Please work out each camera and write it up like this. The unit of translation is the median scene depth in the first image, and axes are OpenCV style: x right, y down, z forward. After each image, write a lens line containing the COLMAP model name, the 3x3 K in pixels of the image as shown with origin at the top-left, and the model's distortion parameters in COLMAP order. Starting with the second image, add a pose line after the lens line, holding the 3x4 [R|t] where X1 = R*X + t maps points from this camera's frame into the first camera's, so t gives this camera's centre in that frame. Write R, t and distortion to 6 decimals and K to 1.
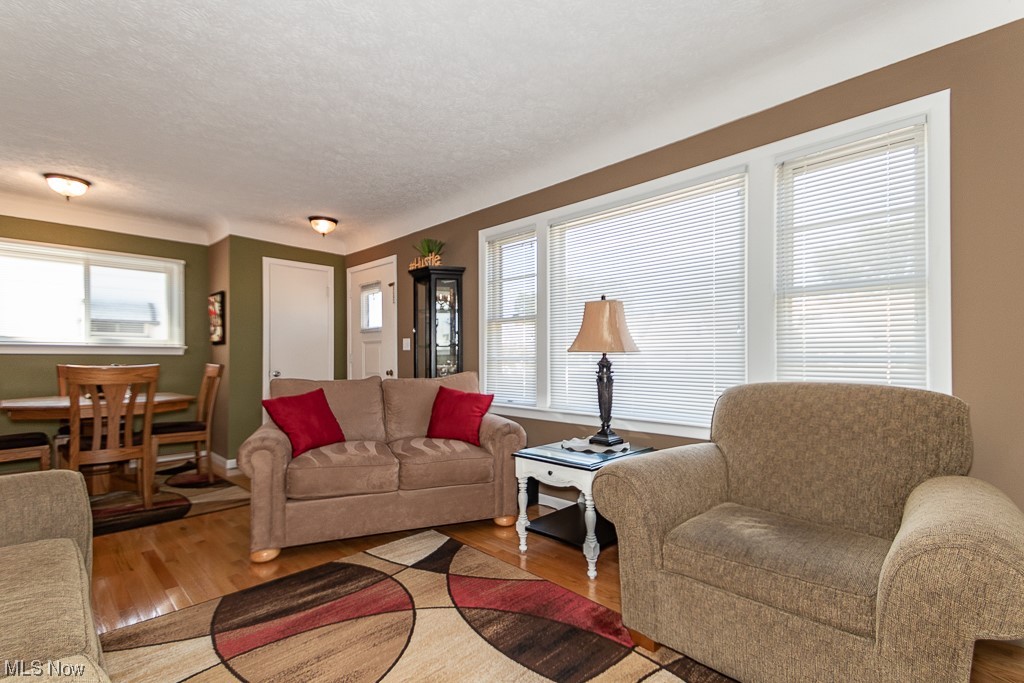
lens RADIAL K [[472.2, 0, 513.6], [0, 472.2, 354.3], [0, 0, 1]] dist [0.017646, -0.000620]
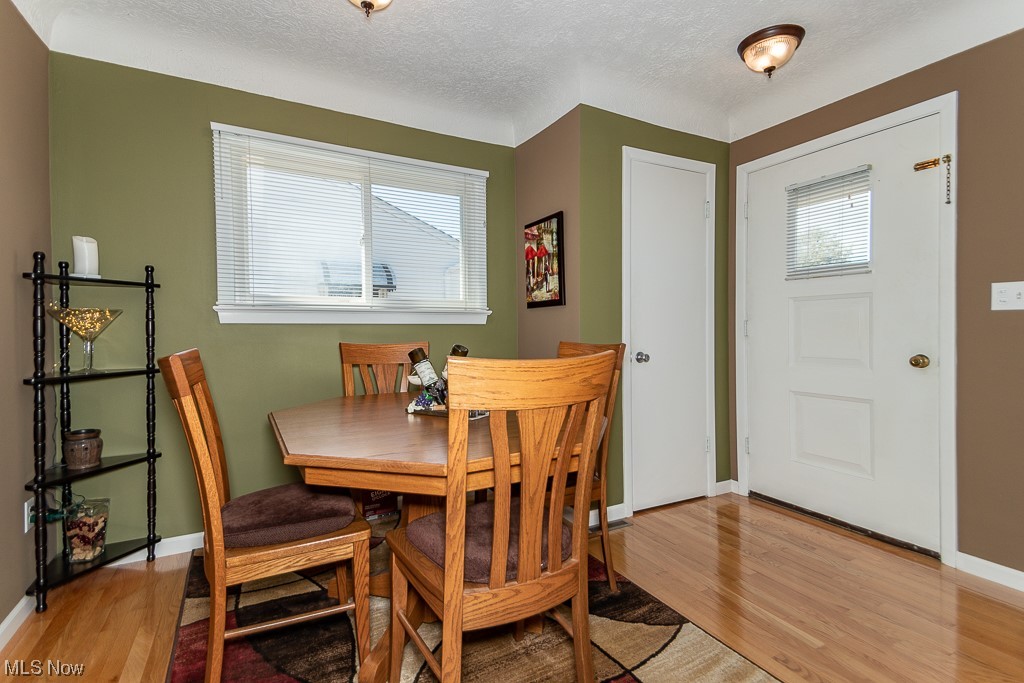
lens RADIAL K [[479.1, 0, 513.7], [0, 479.1, 337.4], [0, 0, 1]] dist [0.046476, -0.000271]
pose [[0.951058, 0.002353, -0.309004, -0.481813], [0.007066, 0.999544, 0.029360, -0.000097], [0.308932, -0.030107, 0.950607, 0.427372]]
